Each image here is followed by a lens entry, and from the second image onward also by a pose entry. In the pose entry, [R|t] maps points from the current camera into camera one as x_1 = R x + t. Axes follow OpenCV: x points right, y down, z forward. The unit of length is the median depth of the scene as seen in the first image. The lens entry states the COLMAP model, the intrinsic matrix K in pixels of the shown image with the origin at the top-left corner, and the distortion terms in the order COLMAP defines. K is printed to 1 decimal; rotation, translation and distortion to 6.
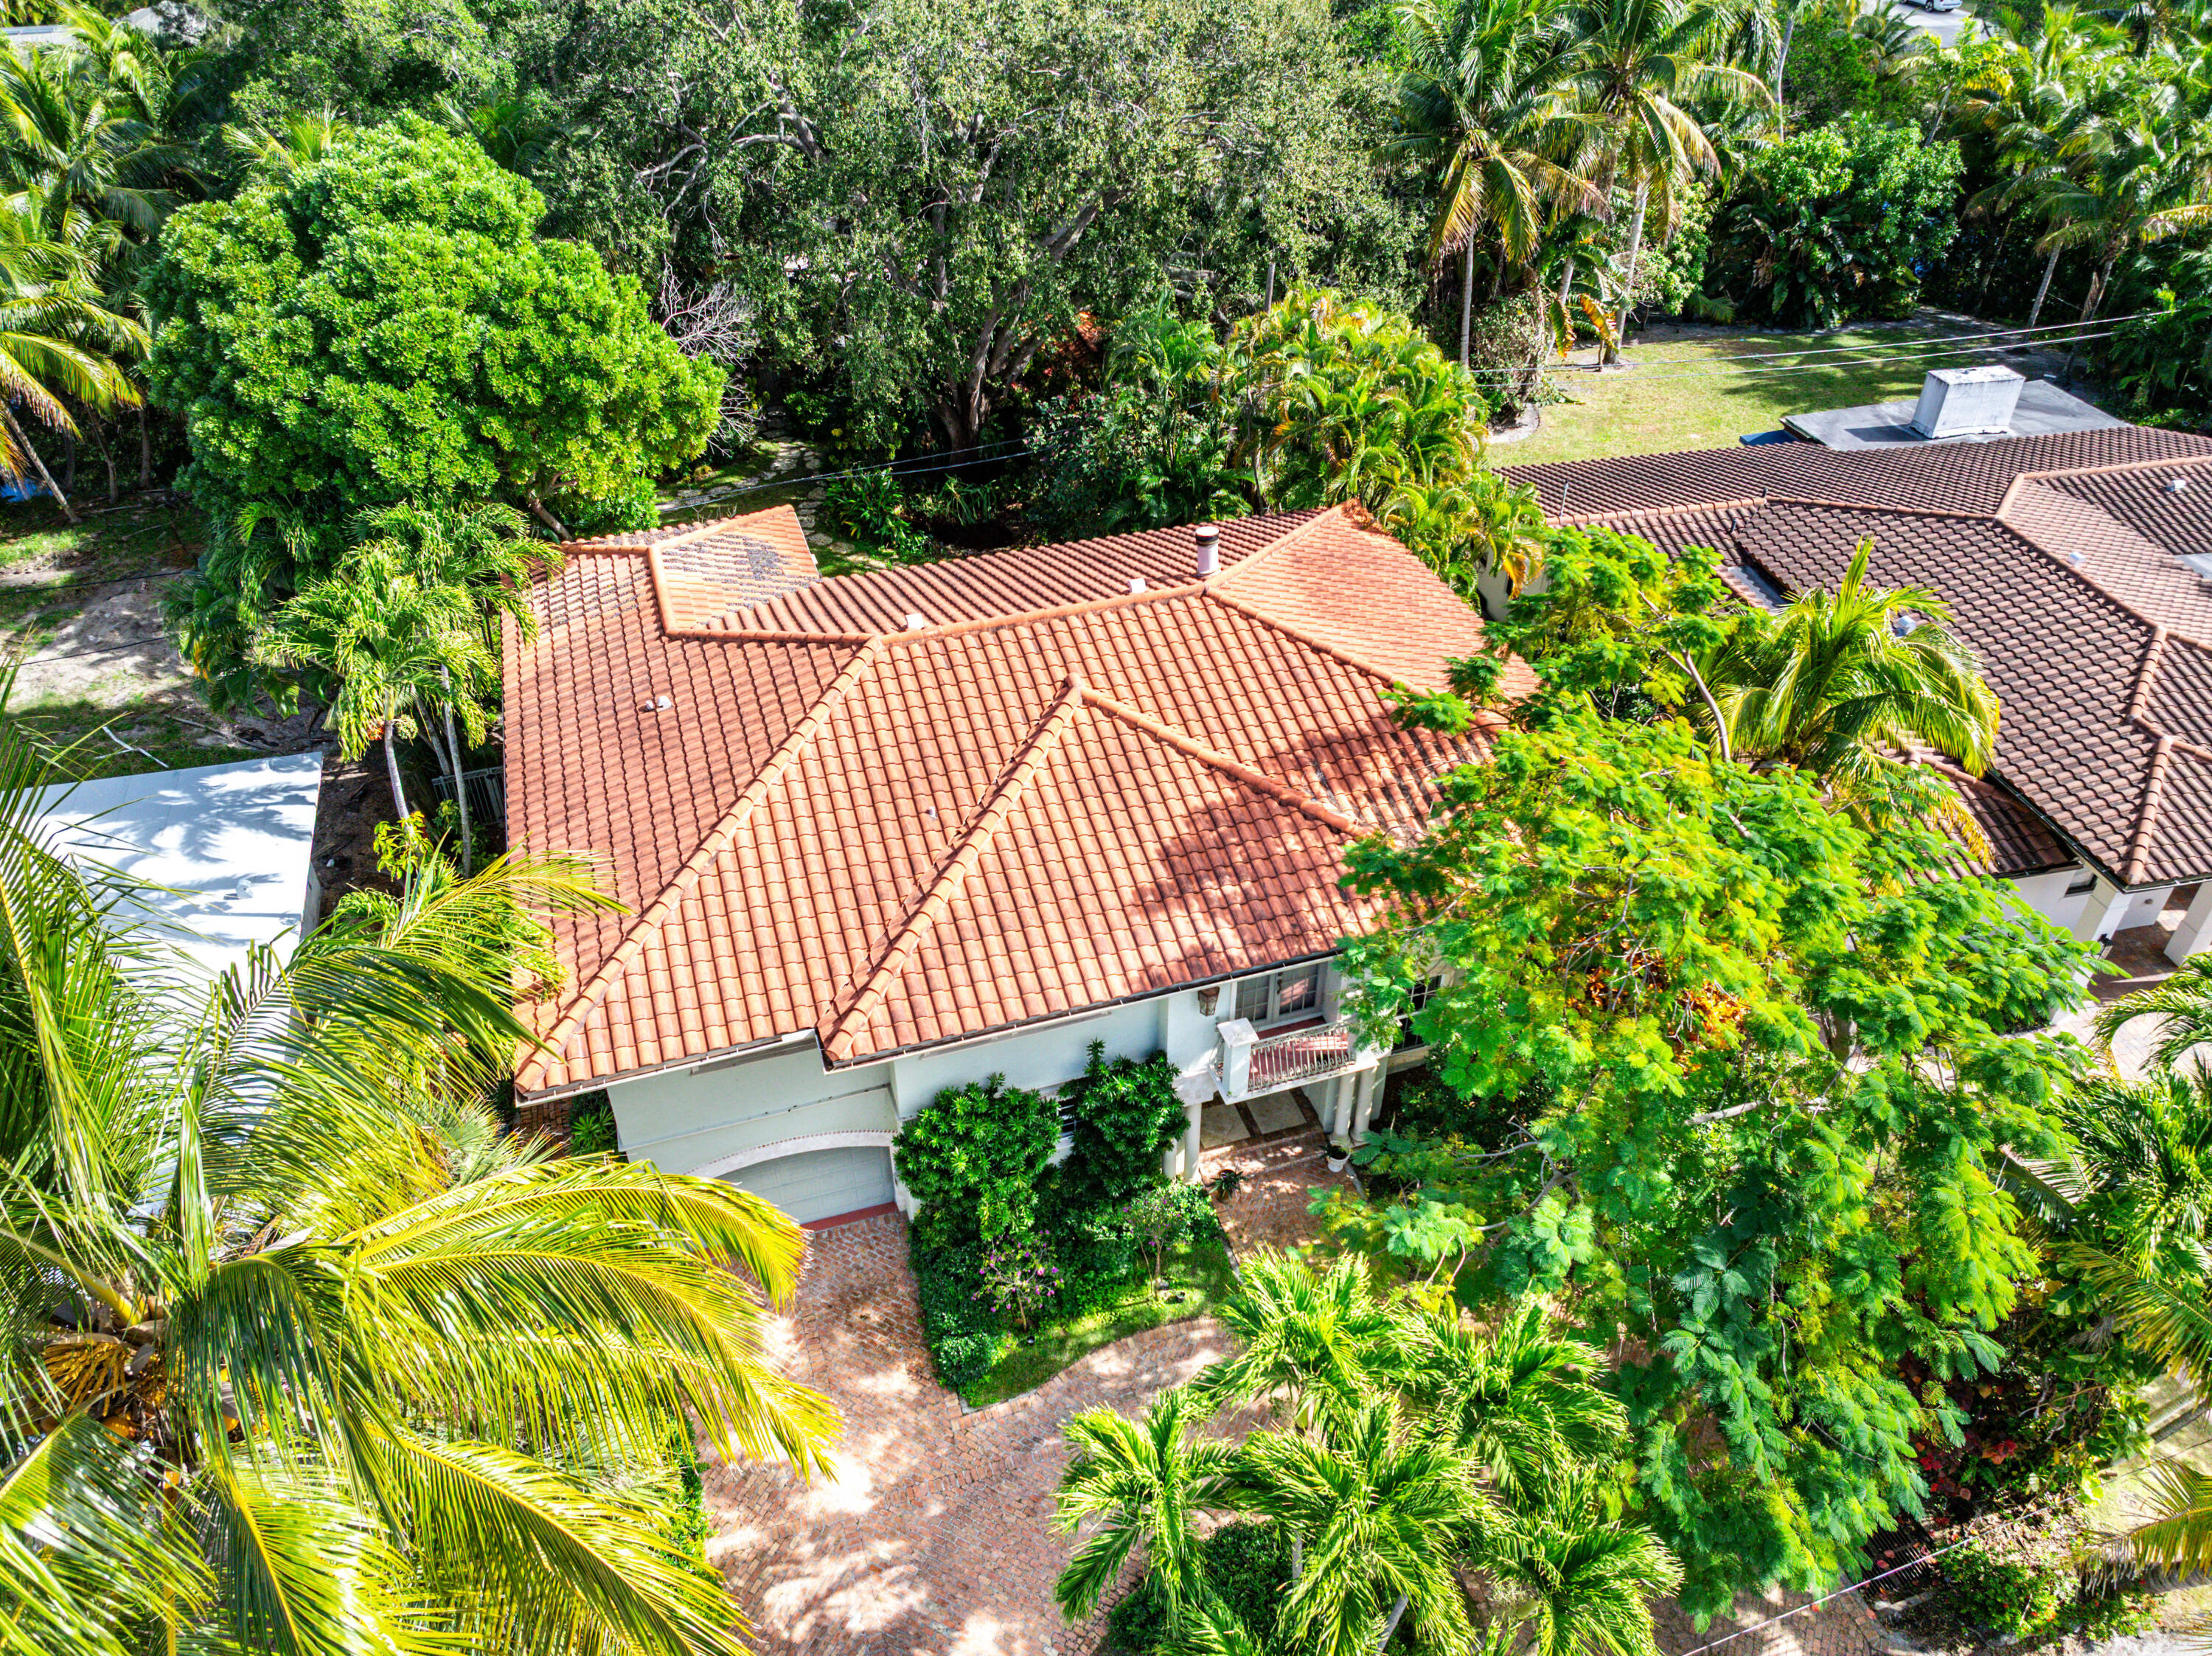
lens RADIAL K [[1145.5, 0, 1102.7], [0, 1145.5, 826.3], [0, 0, 1]] dist [-0.009637, 0.000710]
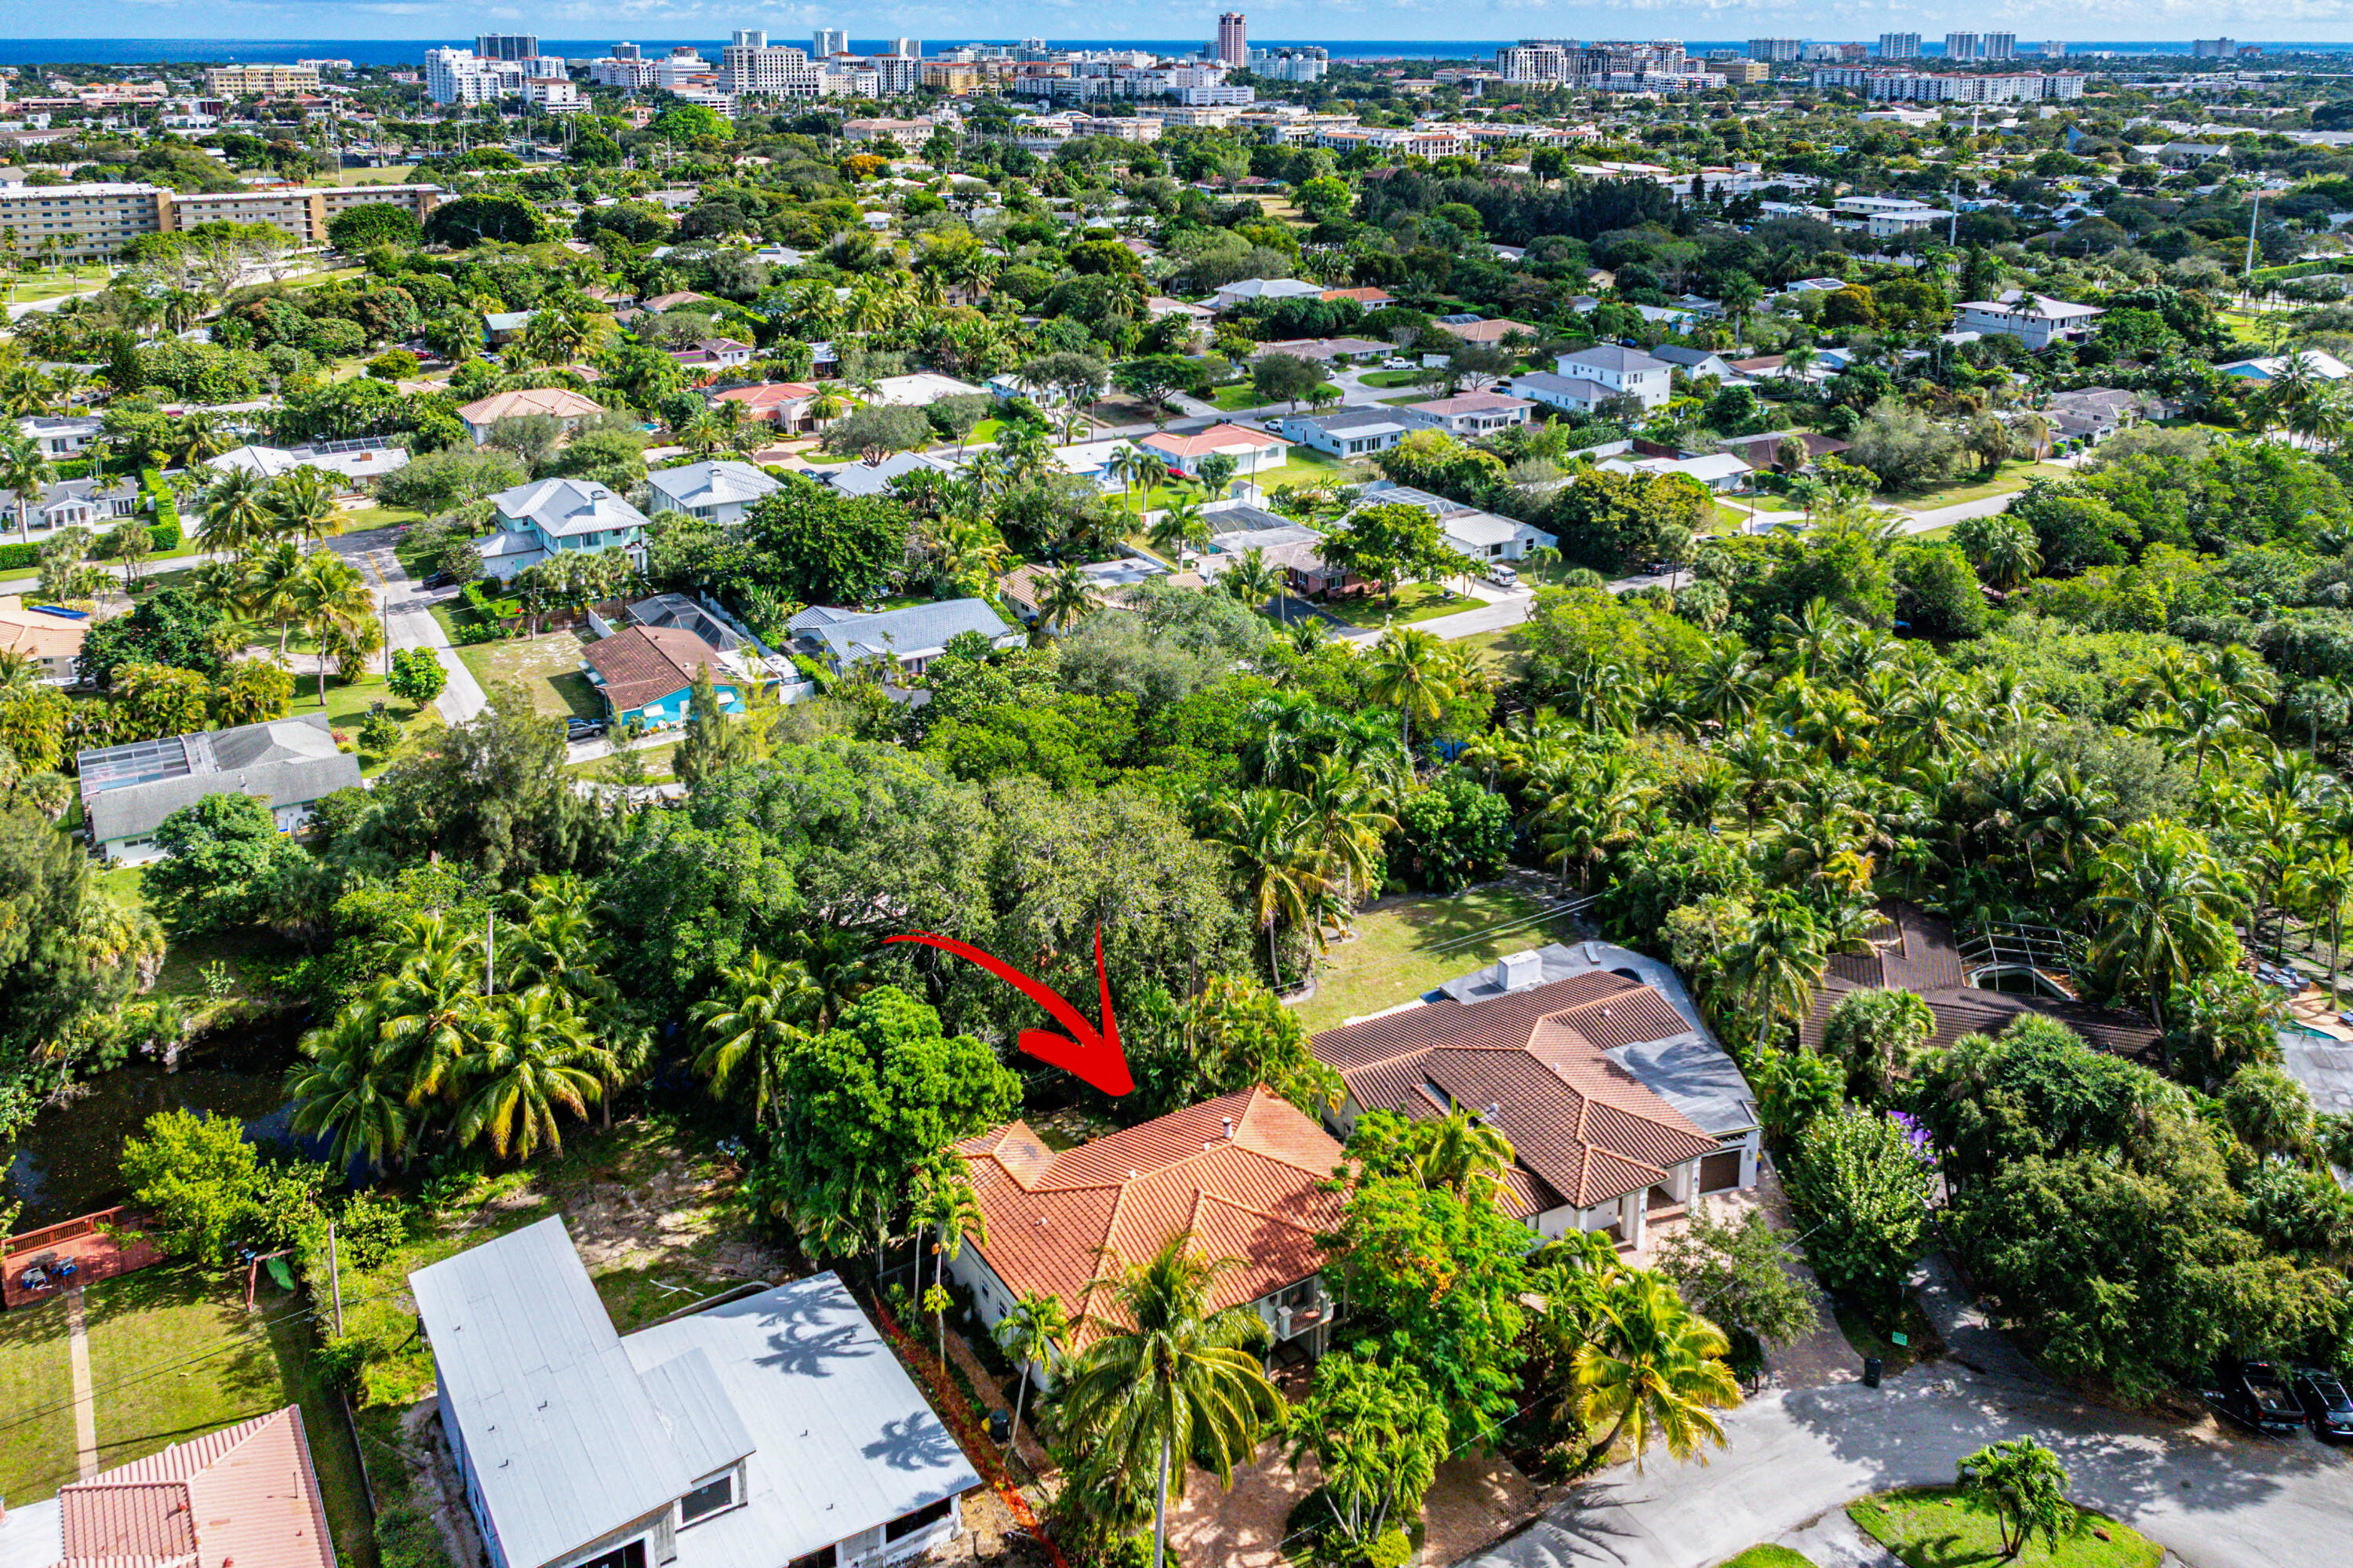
lens RADIAL K [[1632.8, 0, 1178.5], [0, 1632.8, 782.3], [0, 0, 1]] dist [-0.002923, 0.000348]
pose [[0.949585, -0.066561, 0.306362, -1.126588], [0.153691, 0.950556, -0.269855, -0.008956], [-0.273253, 0.303335, 0.912864, -2.633802]]
